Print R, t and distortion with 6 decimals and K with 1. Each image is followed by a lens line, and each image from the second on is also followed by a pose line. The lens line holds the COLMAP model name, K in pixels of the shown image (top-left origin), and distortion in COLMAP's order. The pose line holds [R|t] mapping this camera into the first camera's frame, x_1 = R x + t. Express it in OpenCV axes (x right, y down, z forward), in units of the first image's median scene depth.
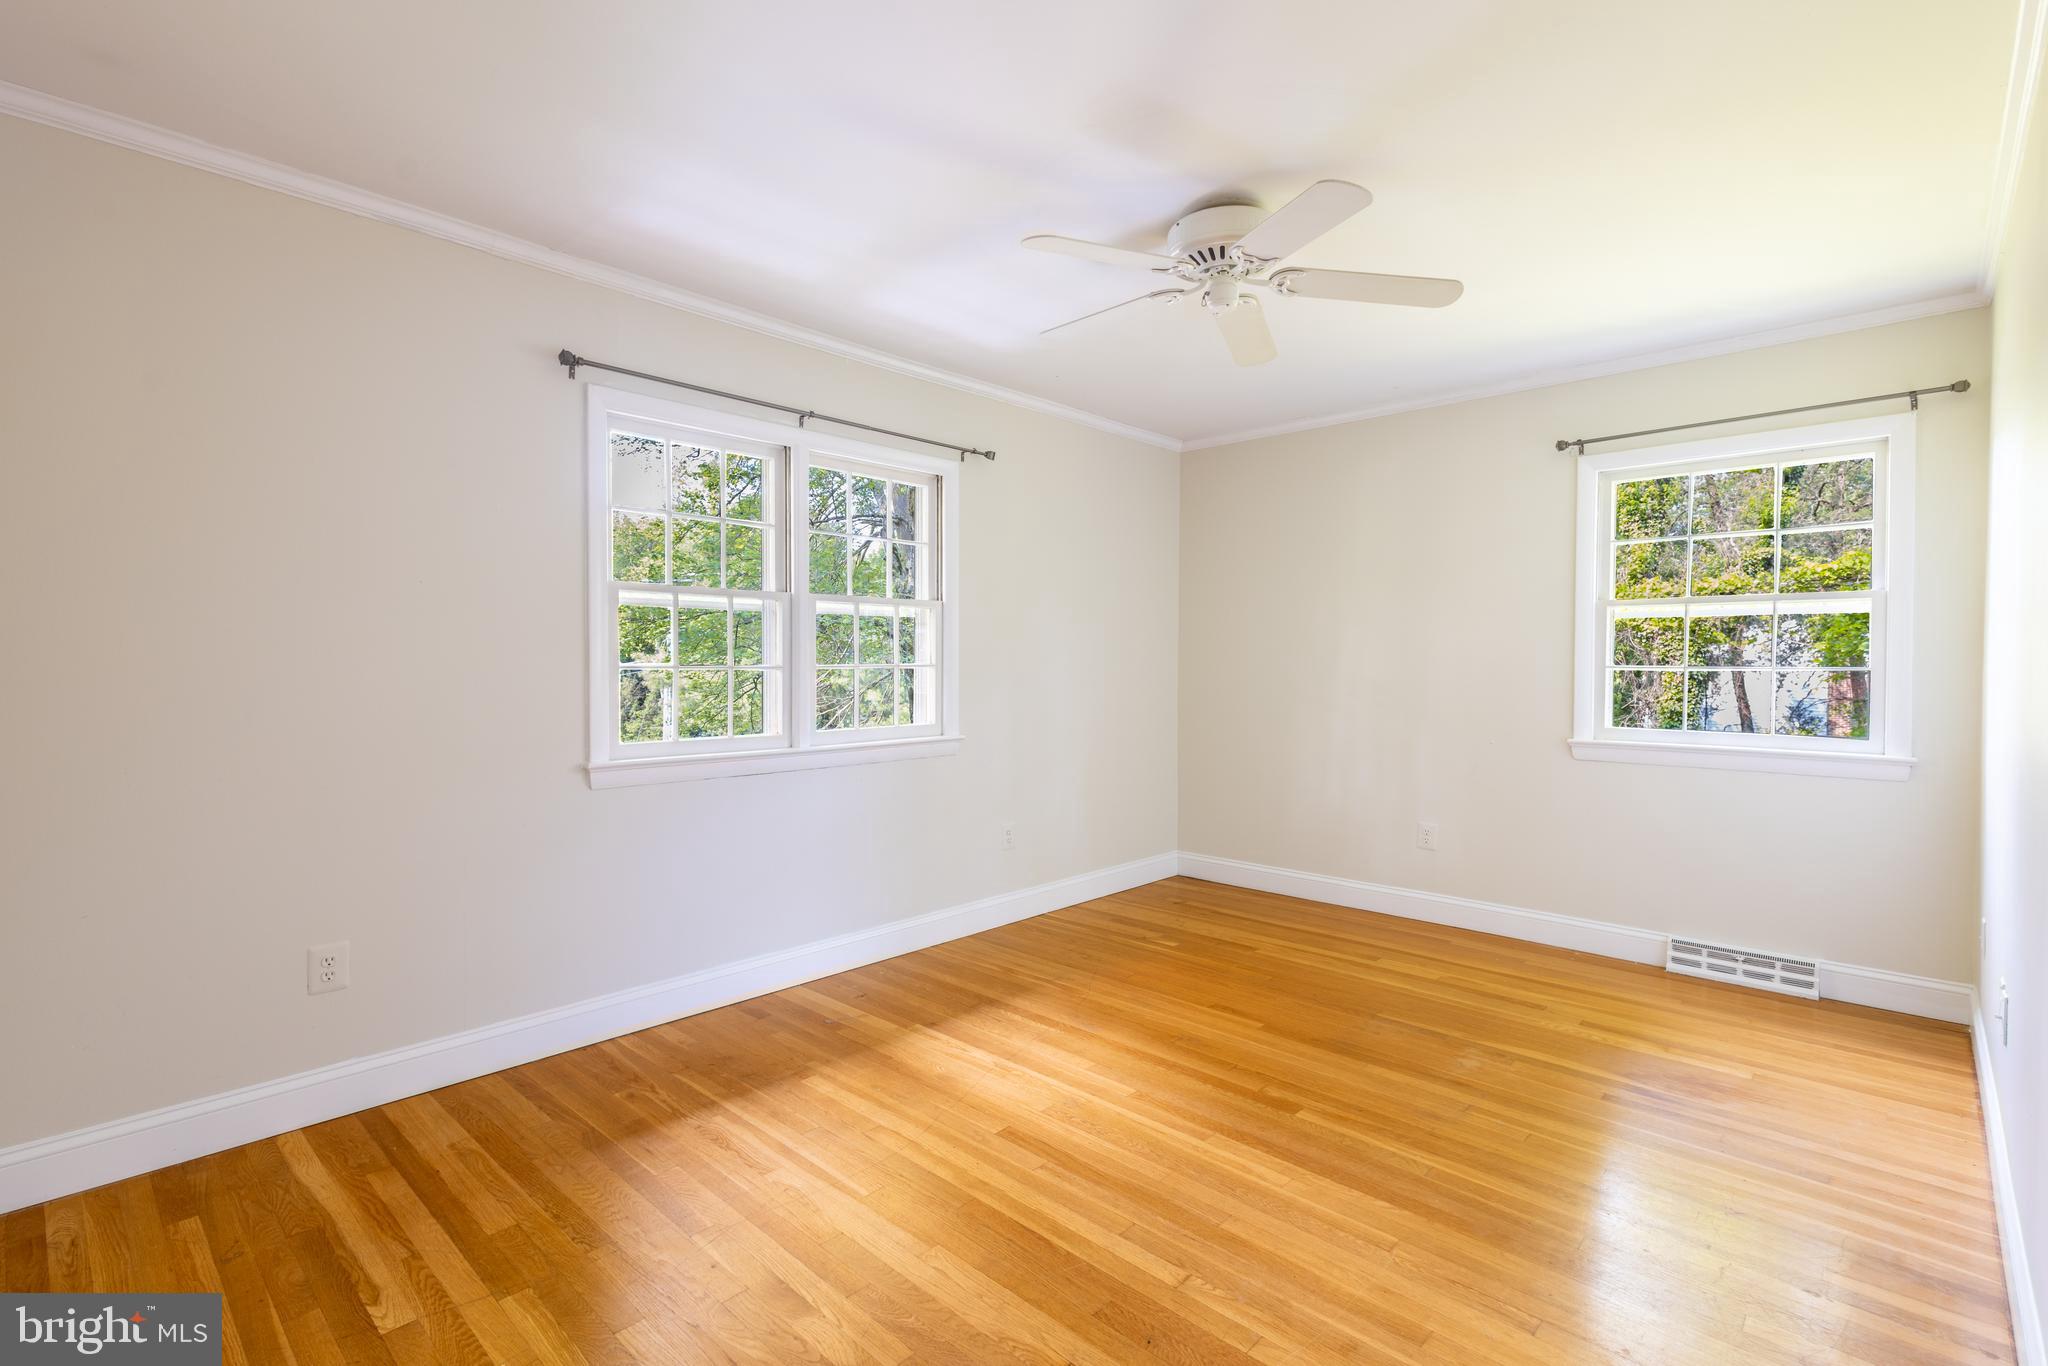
lens RADIAL K [[939.2, 0, 1011.1], [0, 939.2, 670.0], [0, 0, 1]] dist [0.004520, 0.000052]
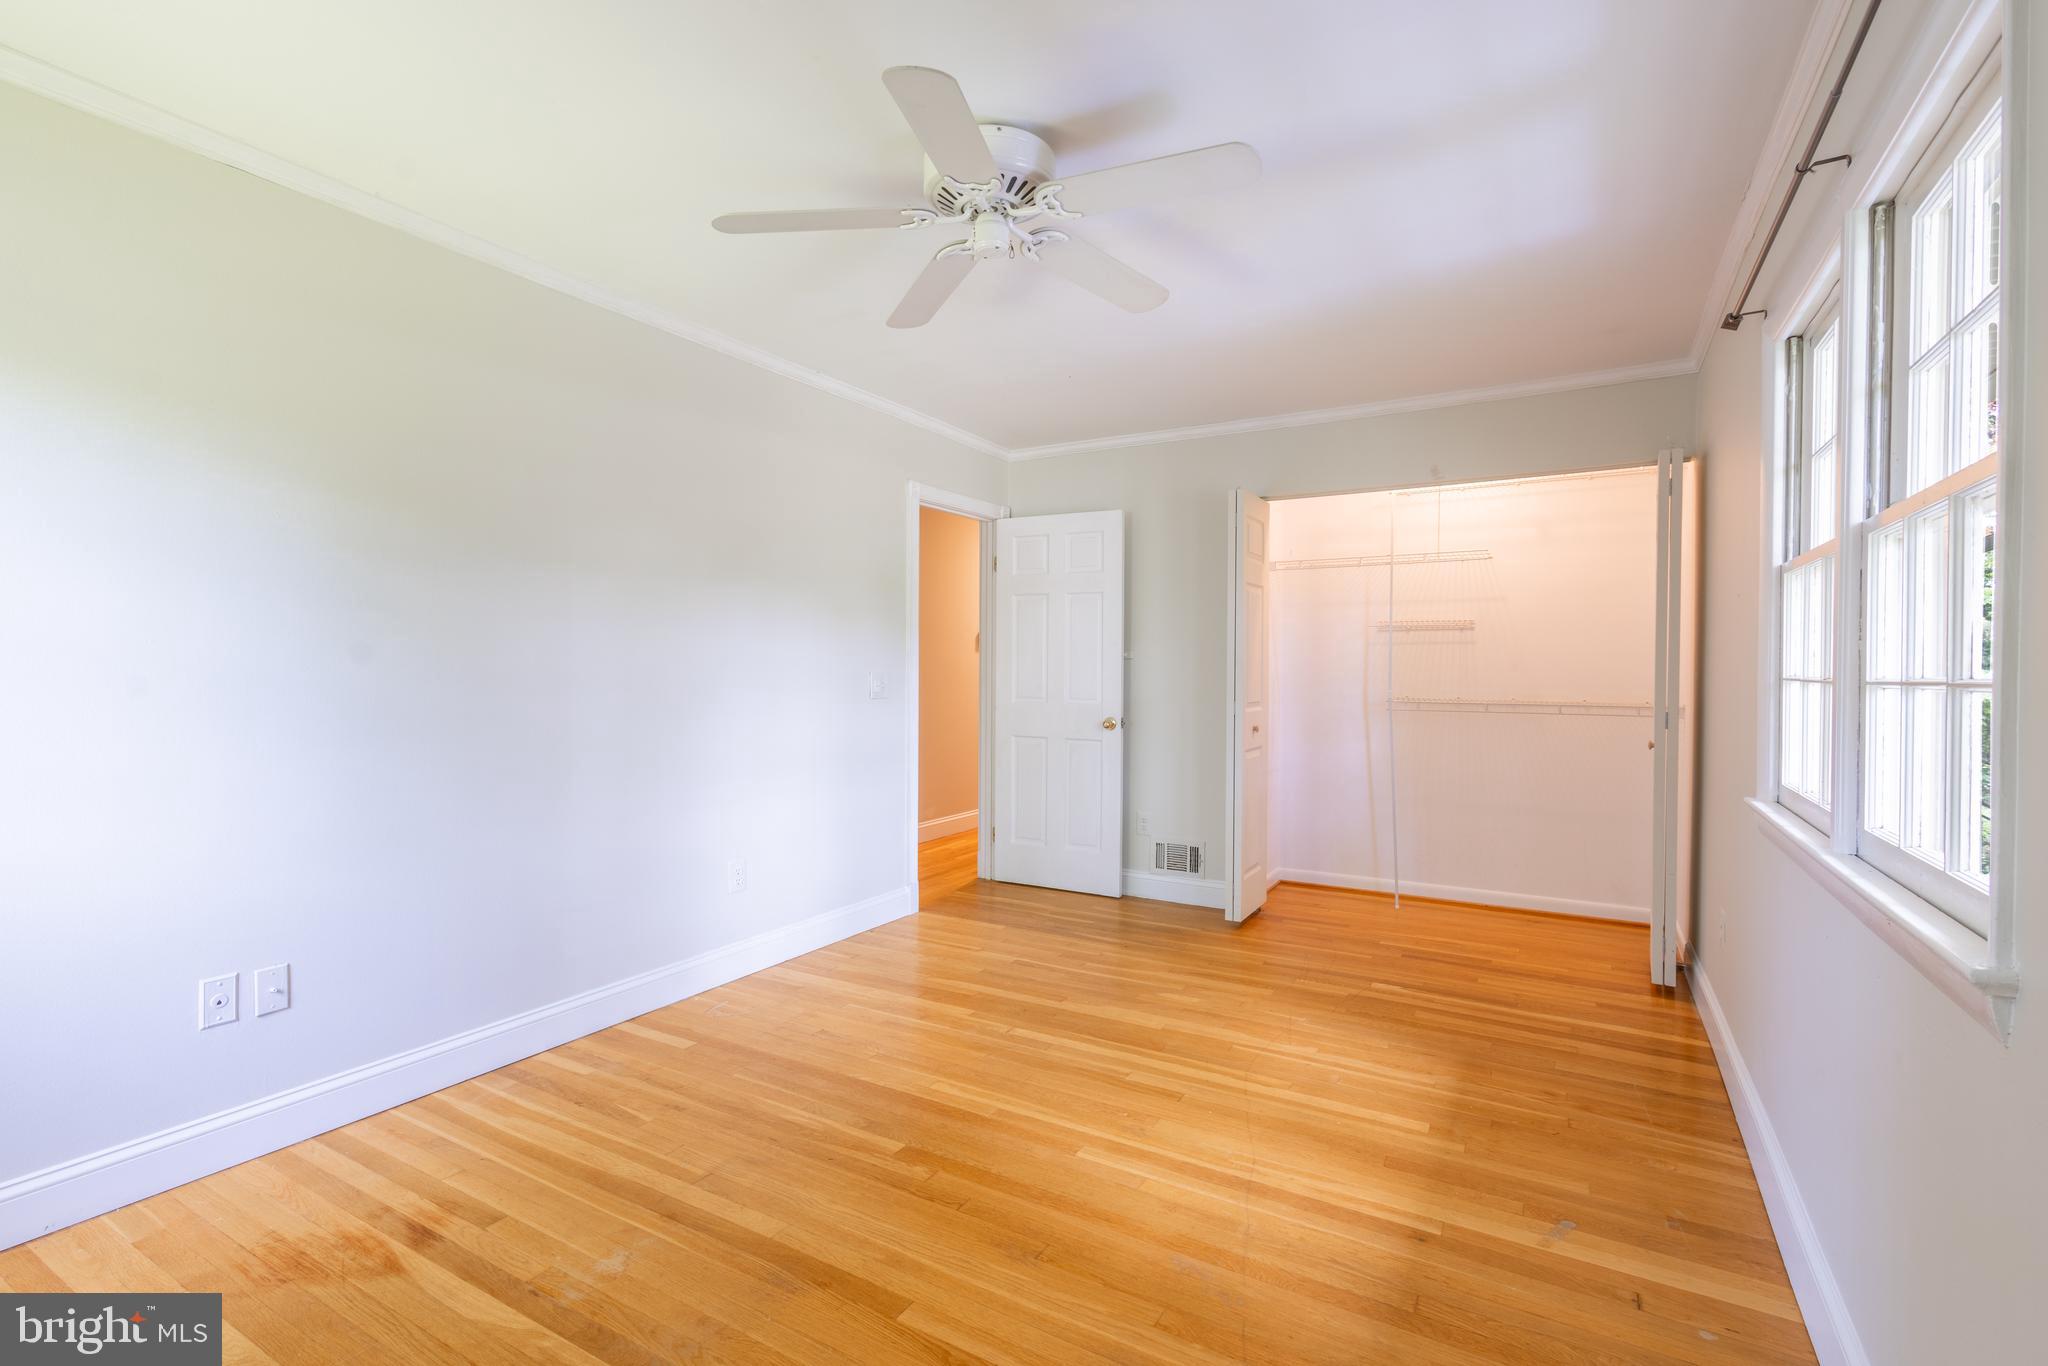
lens RADIAL K [[939.2, 0, 1023.9], [0, 939.2, 673.9], [0, 0, 1]] dist [0.004520, 0.000052]
pose [[-0.971255, -0.008304, -0.237895, 0.412736], [-0.014062, 0.999648, 0.022516, -0.019643], [0.237624, 0.025214, -0.971030, 1.922672]]
